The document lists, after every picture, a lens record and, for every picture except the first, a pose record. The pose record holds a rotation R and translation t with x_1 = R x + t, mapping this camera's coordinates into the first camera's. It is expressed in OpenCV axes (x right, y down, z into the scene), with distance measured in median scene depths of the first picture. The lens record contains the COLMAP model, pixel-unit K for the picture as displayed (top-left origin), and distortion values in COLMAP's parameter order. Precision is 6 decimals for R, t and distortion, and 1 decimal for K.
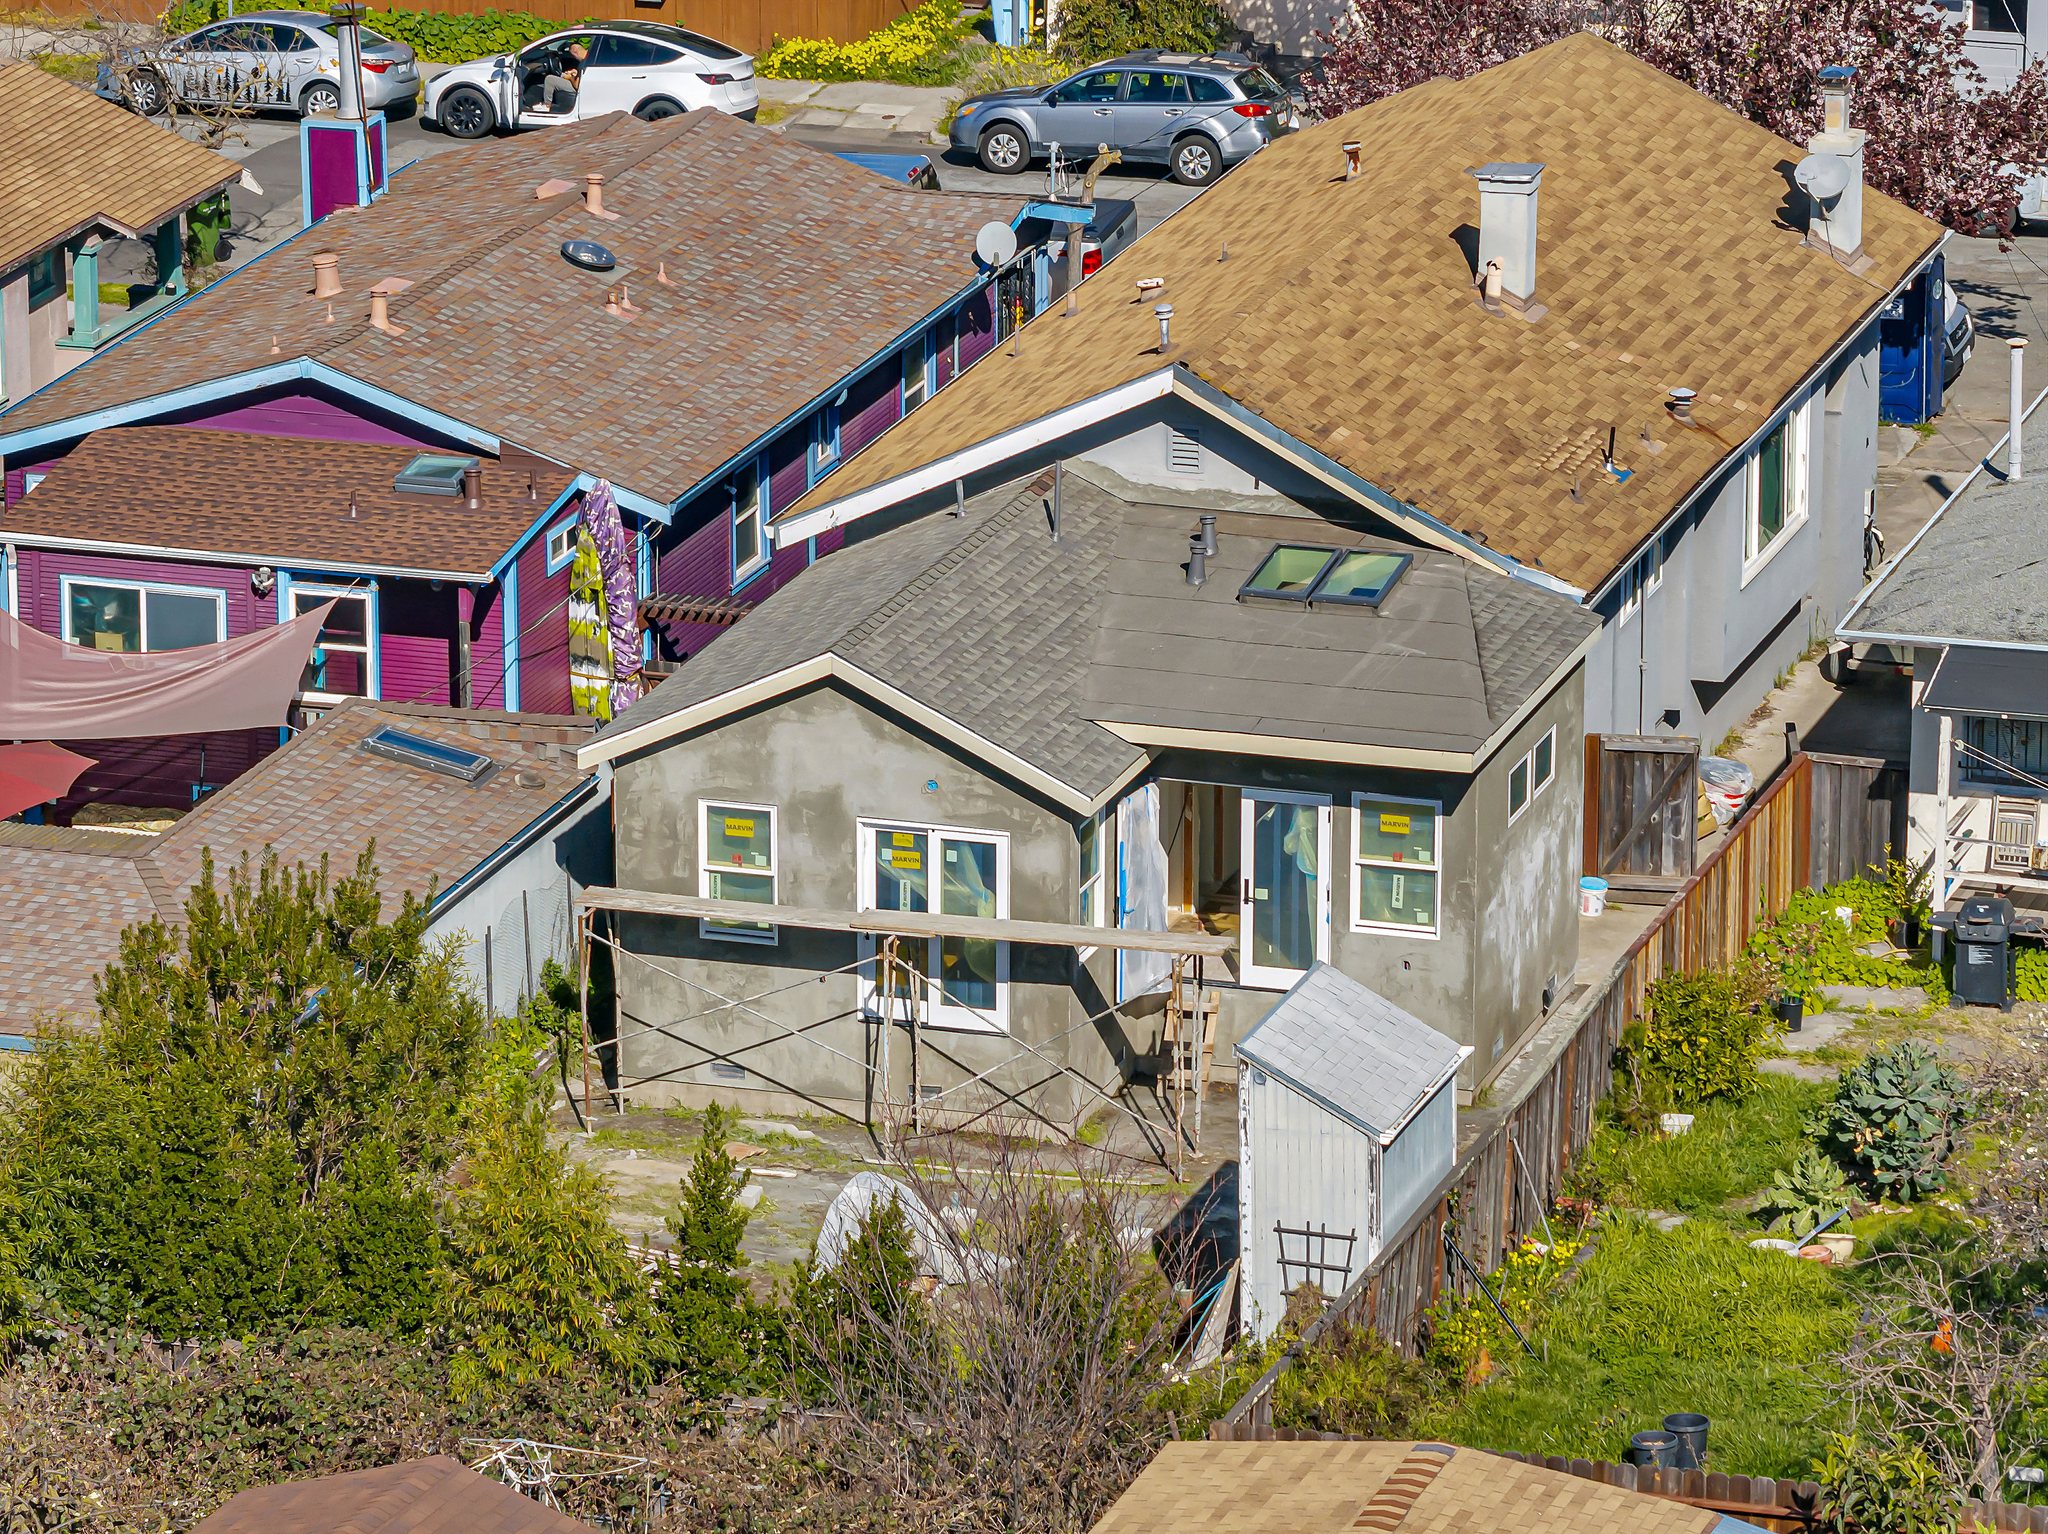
lens RADIAL K [[9864.0, 0, 1029.4], [0, 9864.0, 778.8], [0, 0, 1]] dist [0.278562, 0.000000]
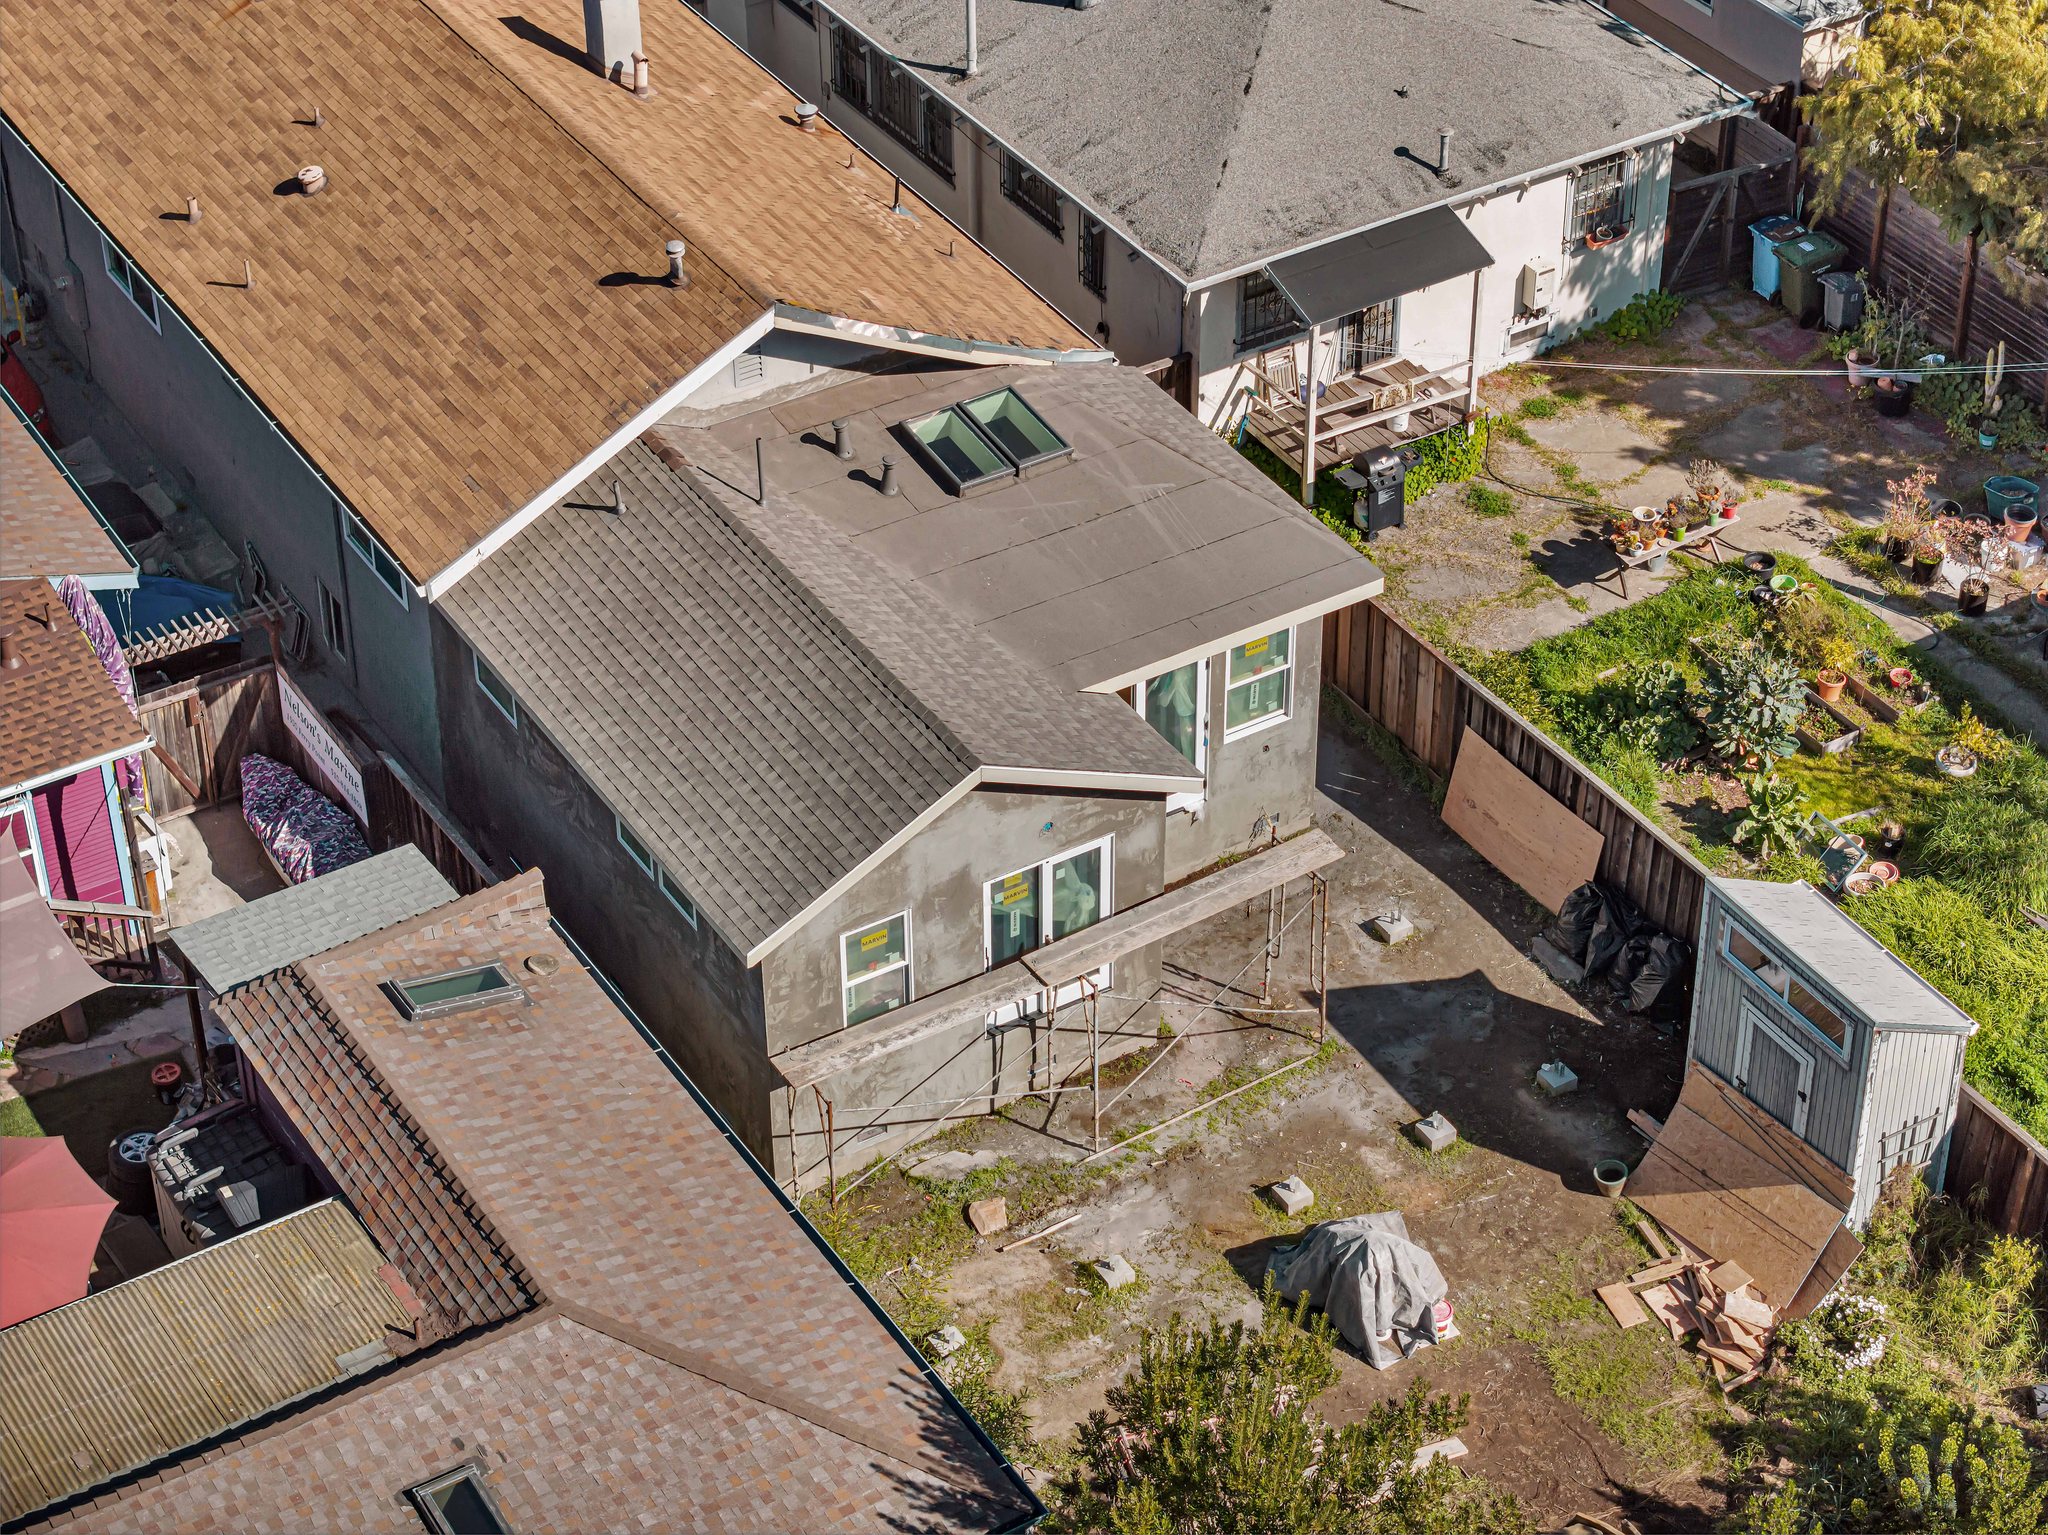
lens RADIAL K [[4094.9, 0, 1008.2], [0, 4094.9, 767.8], [0, 0, 1]] dist [-0.048264, 0.000000]
pose [[0.654469, -0.463580, 0.597297, -0.259237], [0.227657, 0.874145, 0.429003, -0.184929], [-0.721001, -0.144790, 0.677638, 0.693607]]
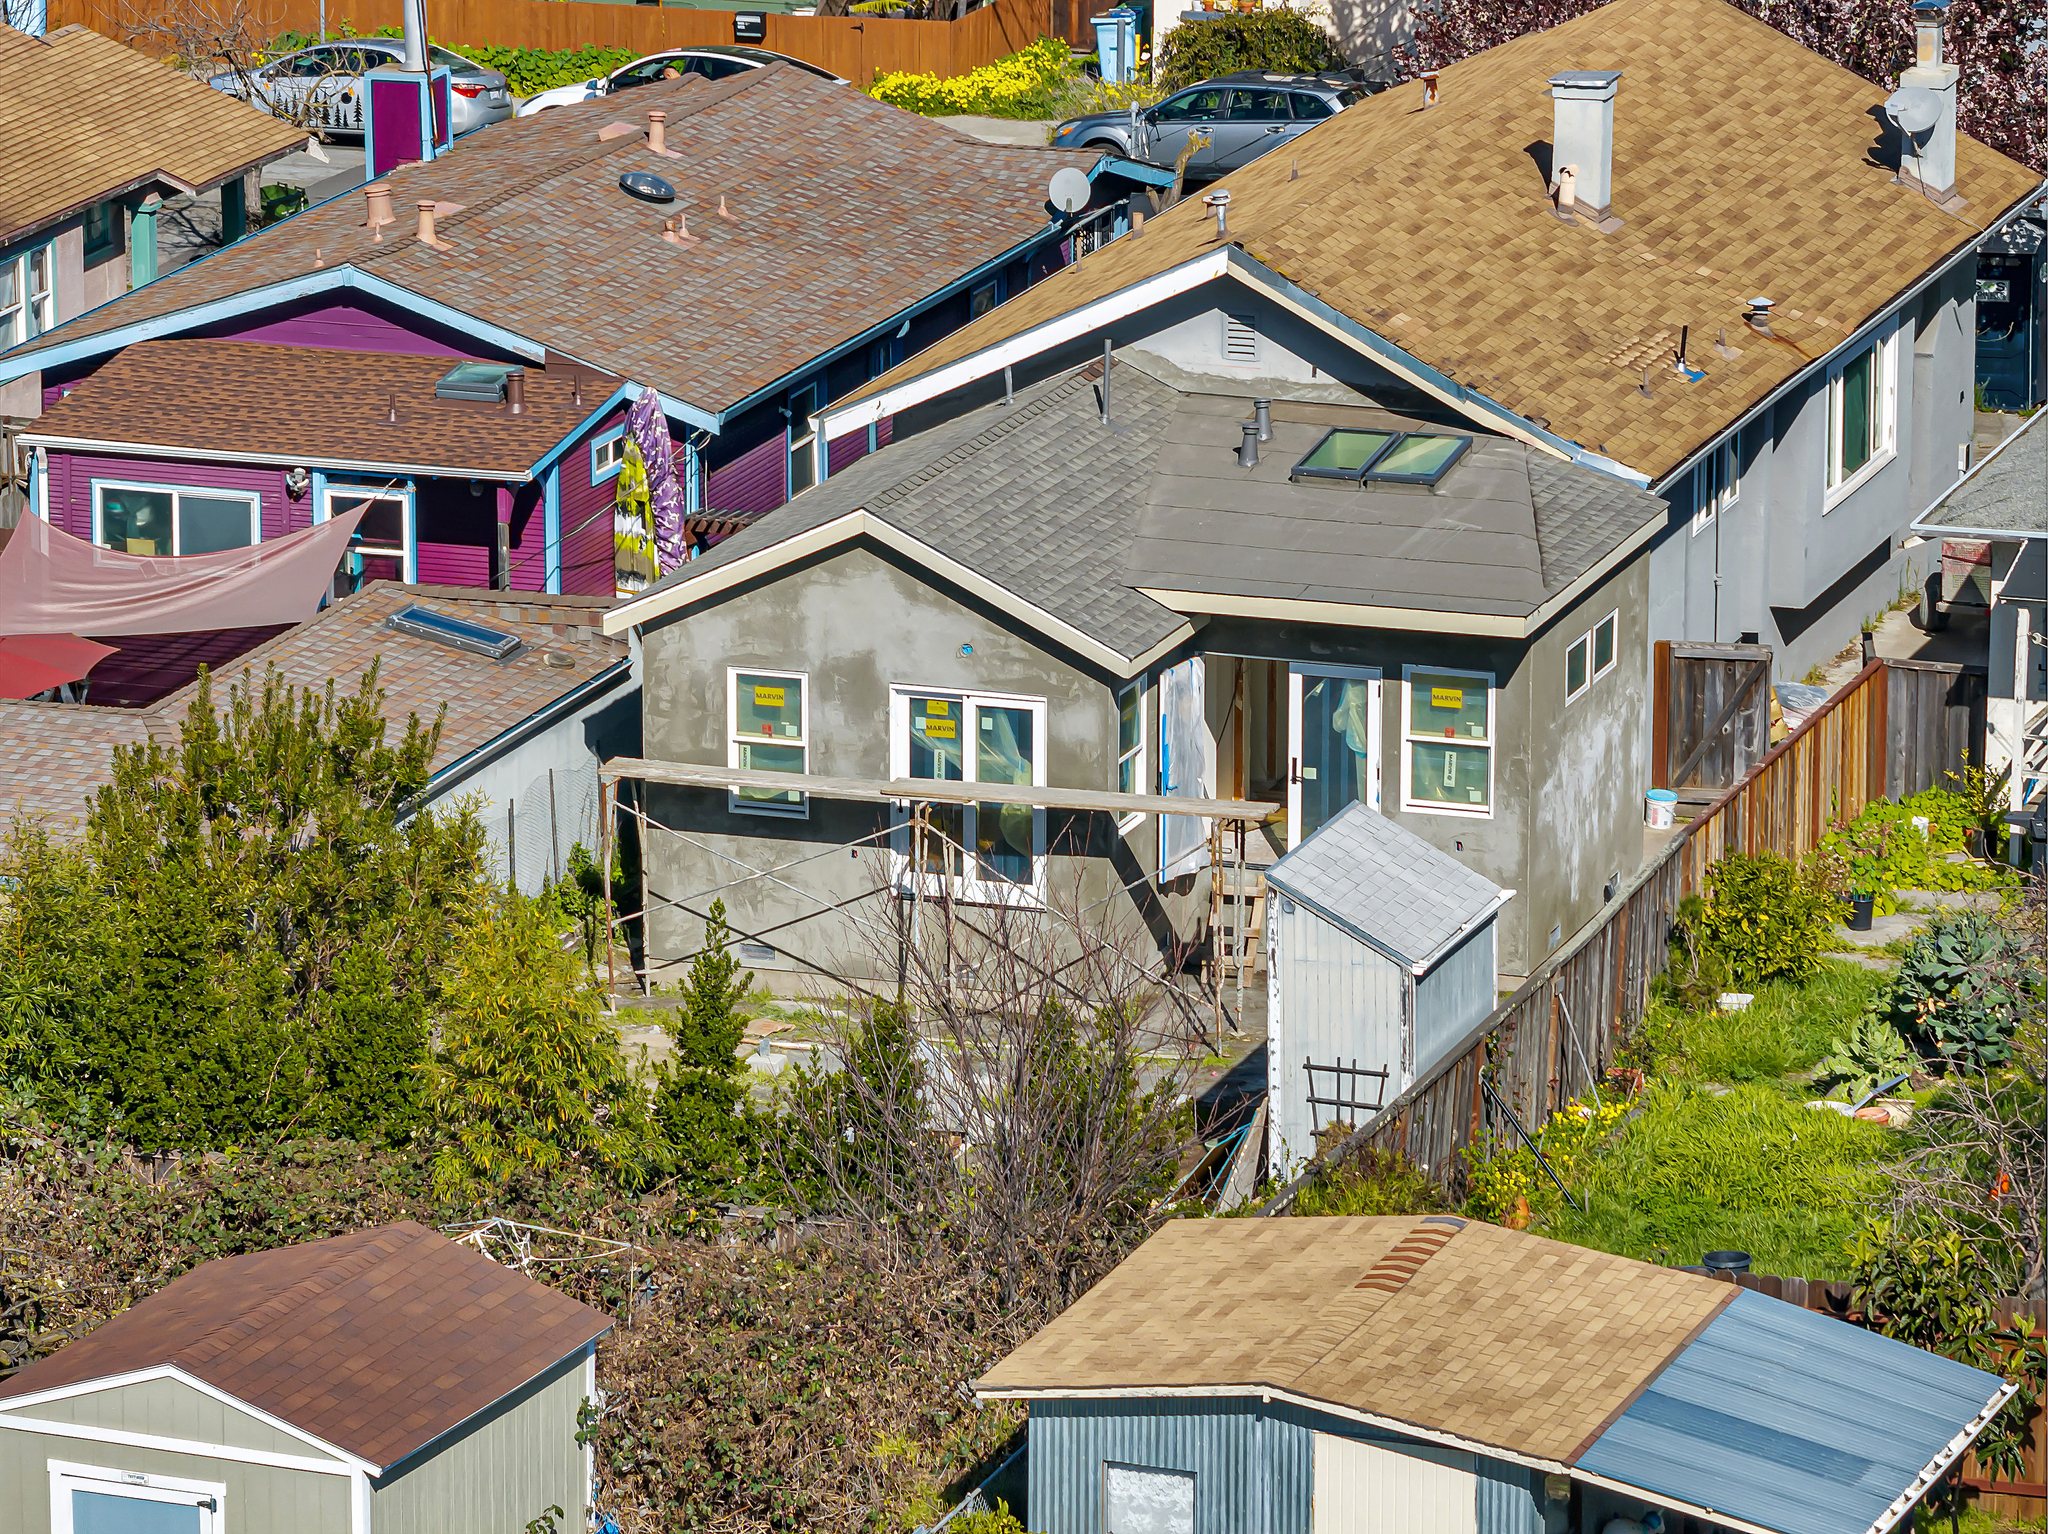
lens RADIAL K [[9864.0, 0, 1029.0], [0, 9864.0, 756.4], [0, 0, 1]] dist [0.278562, 0.000000]
pose [[0.999729, 0.006221, -0.022454, 0.017537], [-0.007187, 0.999040, -0.043215, 0.051558], [0.022164, 0.043365, 0.998813, 0.032217]]
